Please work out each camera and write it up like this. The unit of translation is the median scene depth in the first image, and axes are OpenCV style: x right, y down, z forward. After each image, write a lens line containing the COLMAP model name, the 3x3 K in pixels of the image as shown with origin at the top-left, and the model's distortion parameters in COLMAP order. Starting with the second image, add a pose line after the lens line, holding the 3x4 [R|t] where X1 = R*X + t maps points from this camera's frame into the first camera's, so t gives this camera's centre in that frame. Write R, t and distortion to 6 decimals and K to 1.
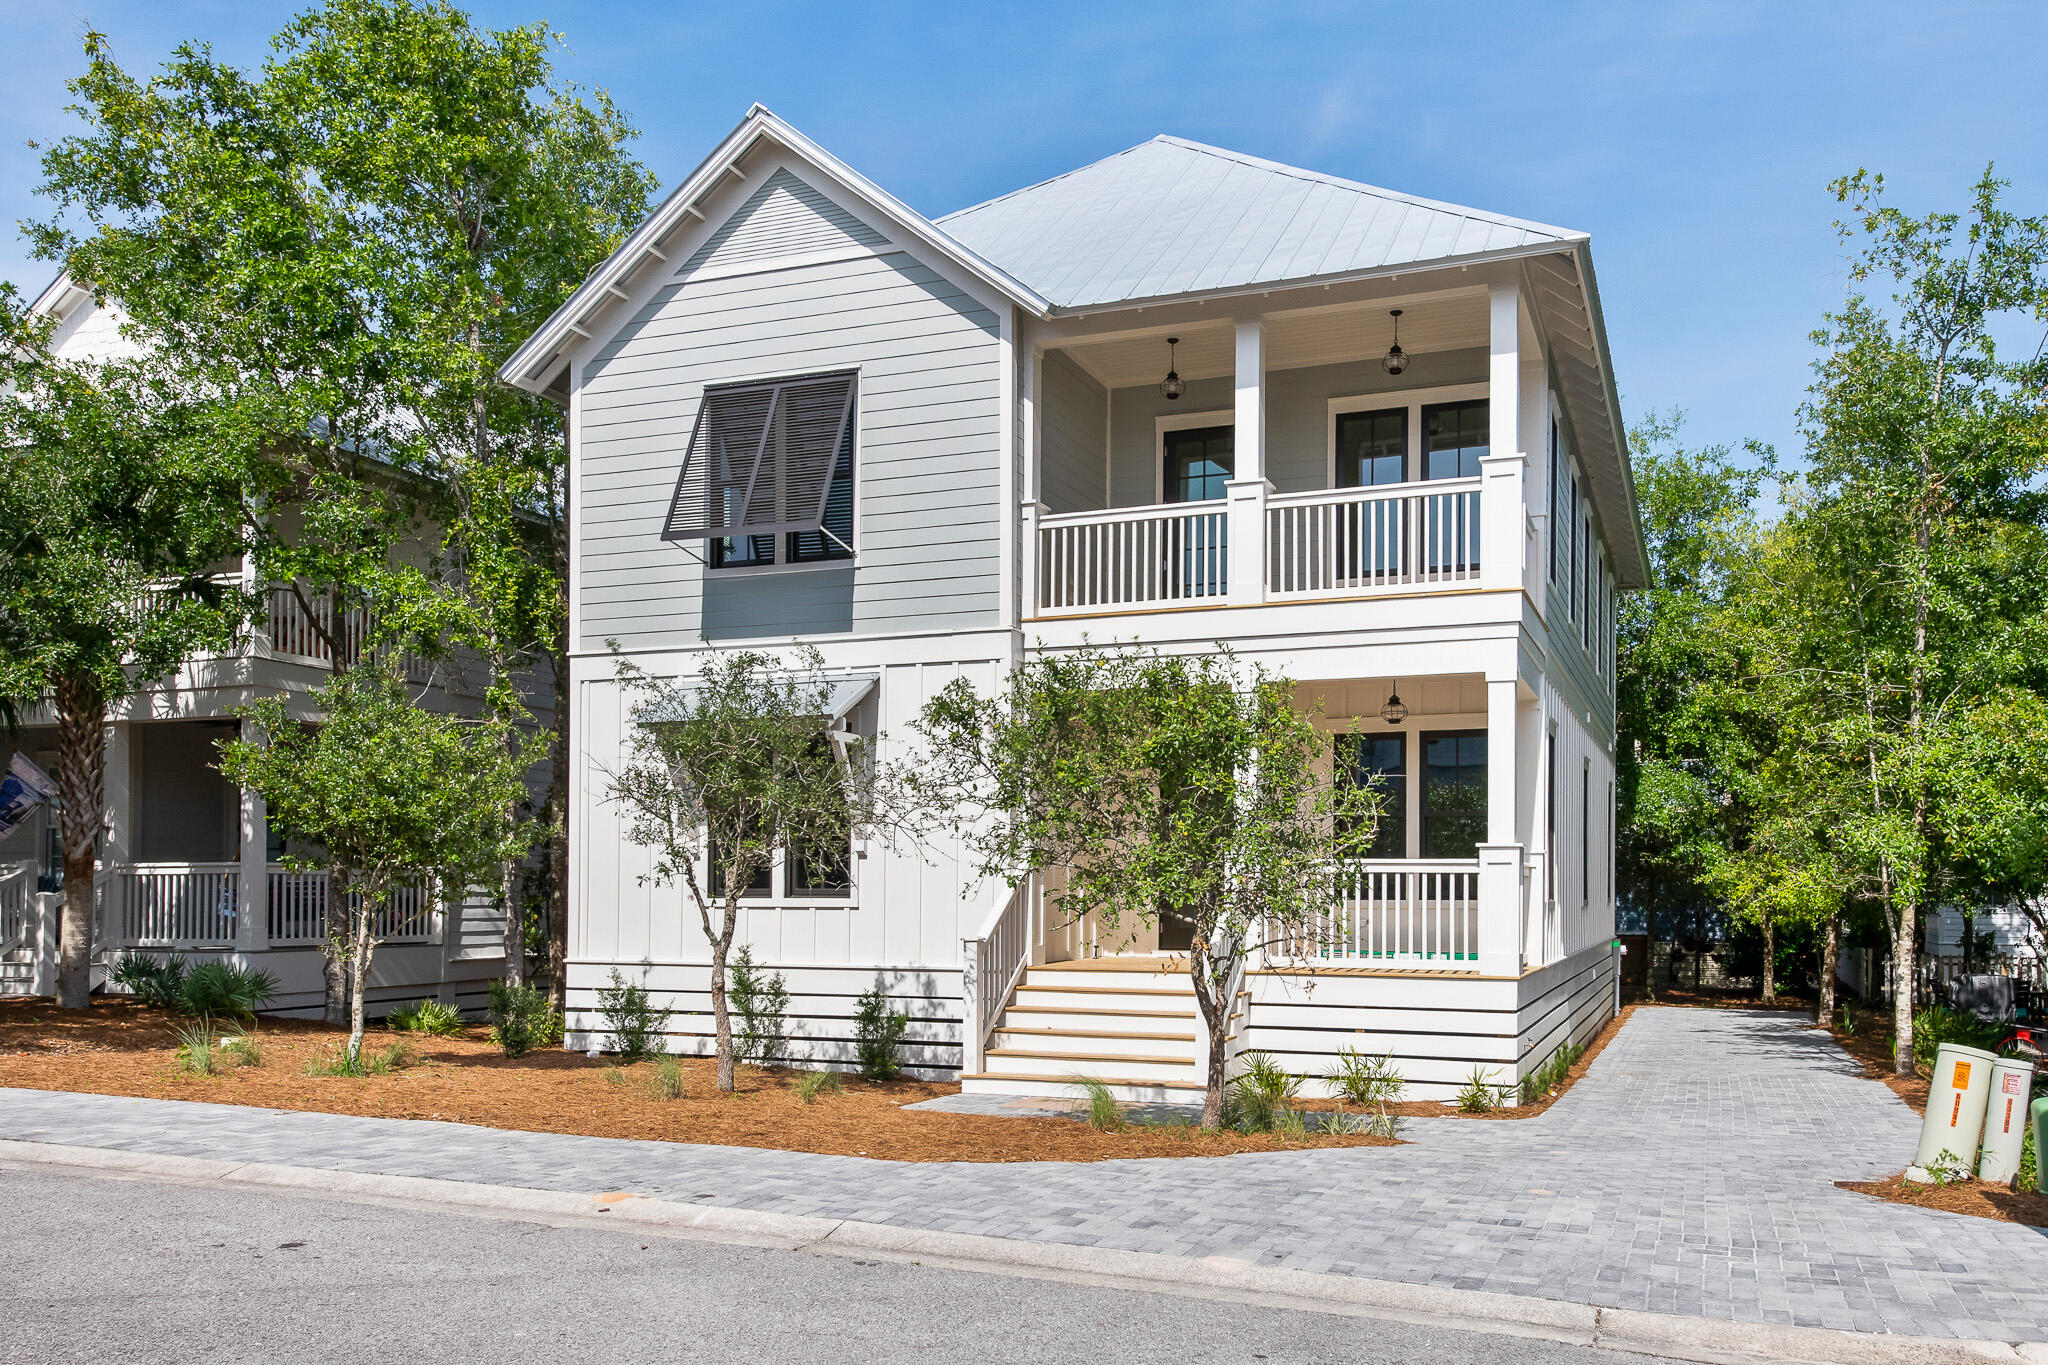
lens RADIAL K [[1290.8, 0, 1026.3], [0, 1290.8, 693.9], [0, 0, 1]] dist [0.003704, 0.000071]
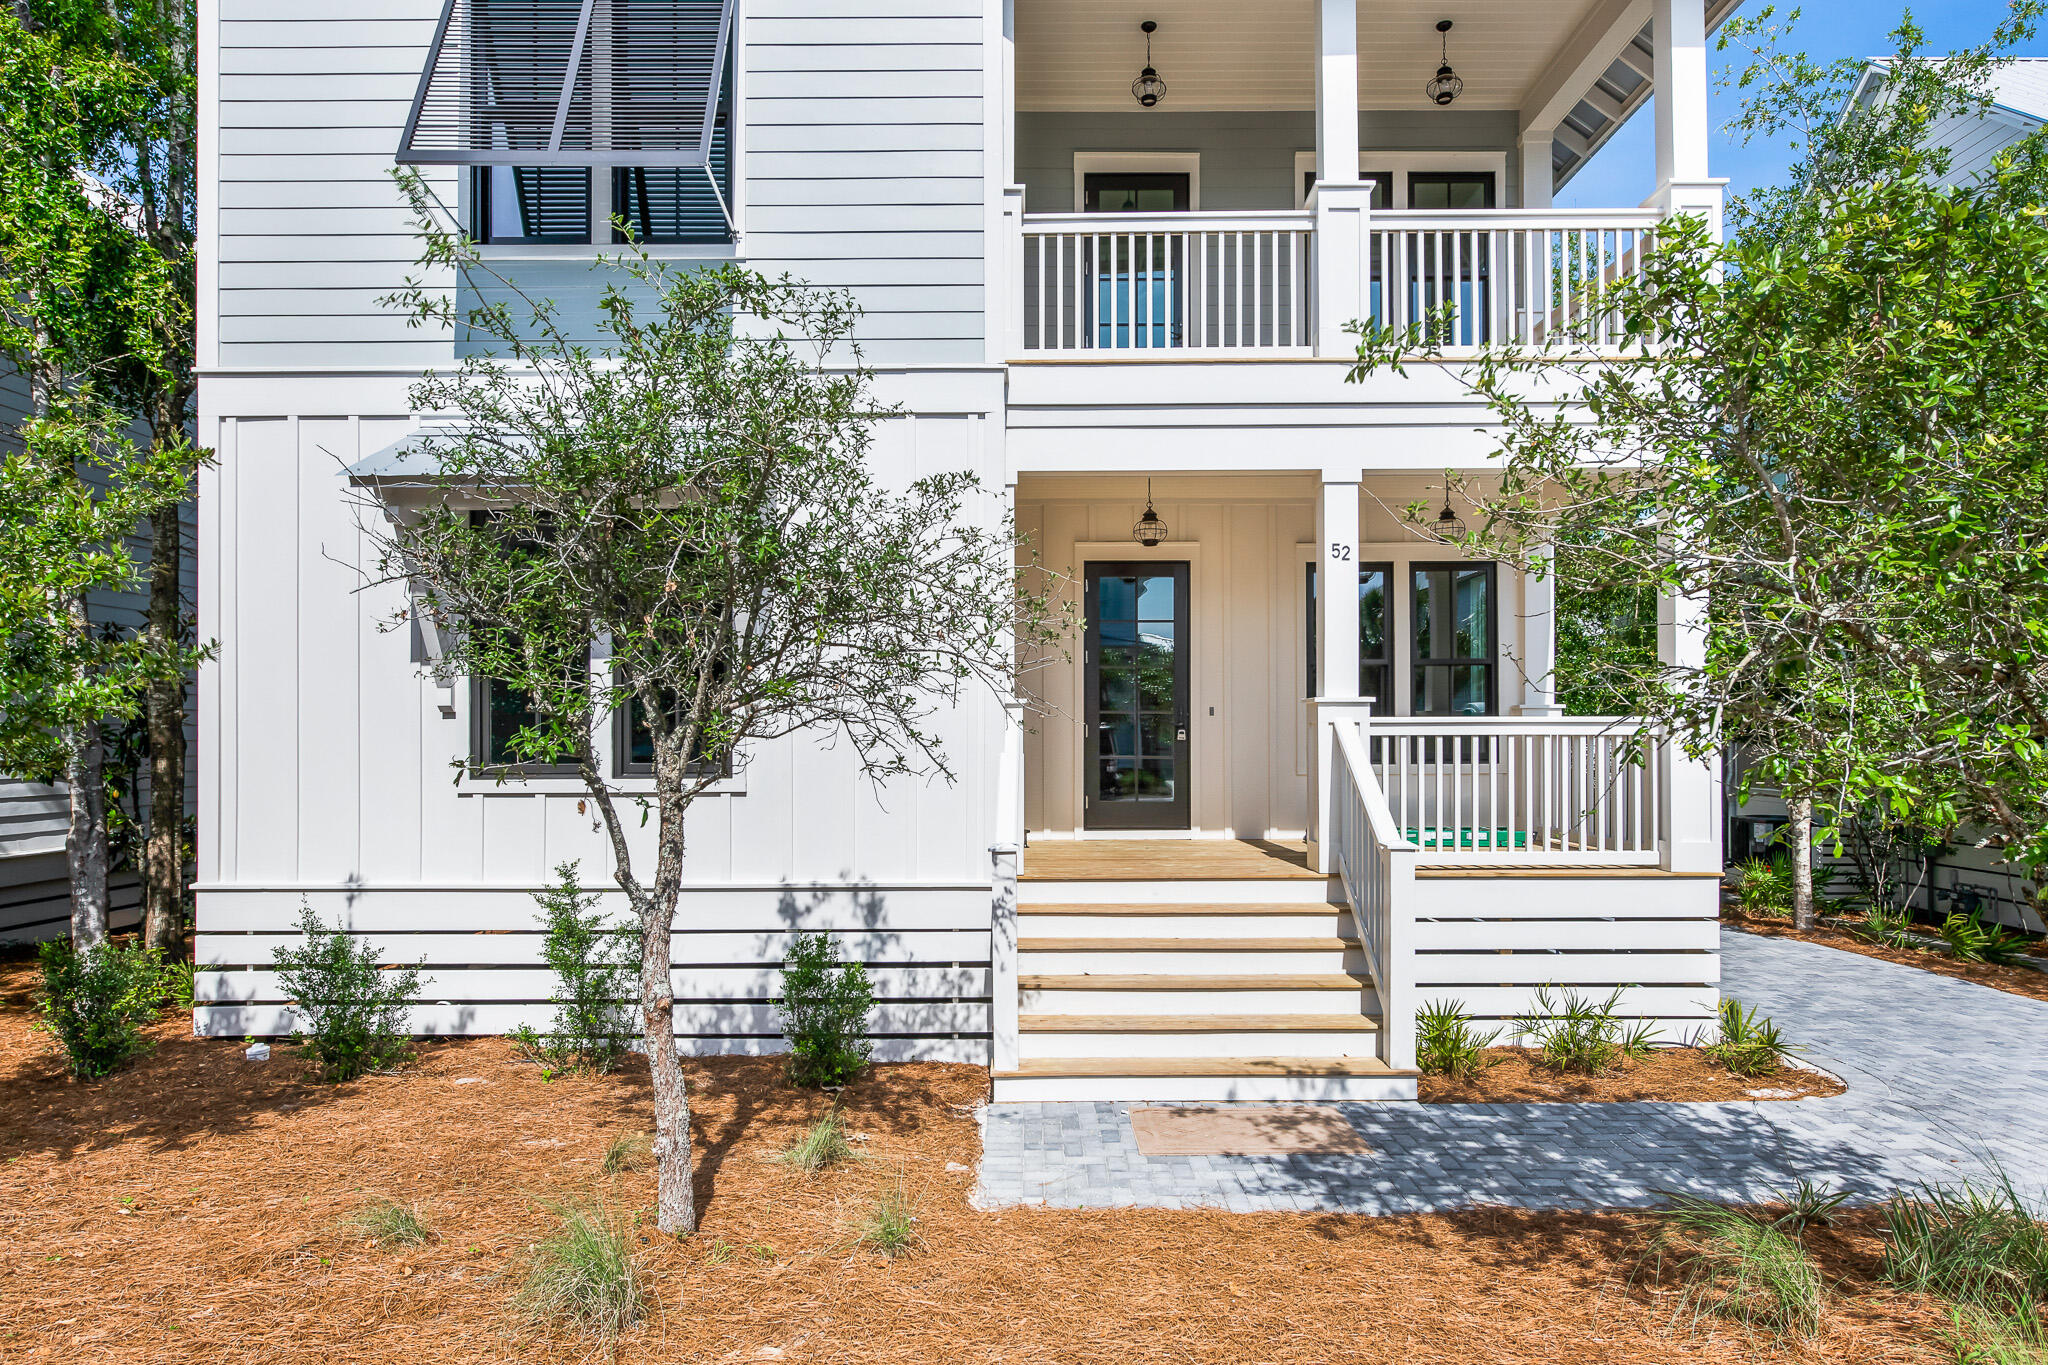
lens RADIAL K [[1129.9, 0, 1025.5], [0, 1129.9, 641.5], [0, 0, 1]] dist [-0.002669, -0.001571]
pose [[0.946834, 0.021688, 0.320992, -0.170155], [-0.042798, 0.997349, 0.058856, 0.050574], [-0.318864, -0.069464, 0.945252, 0.412280]]
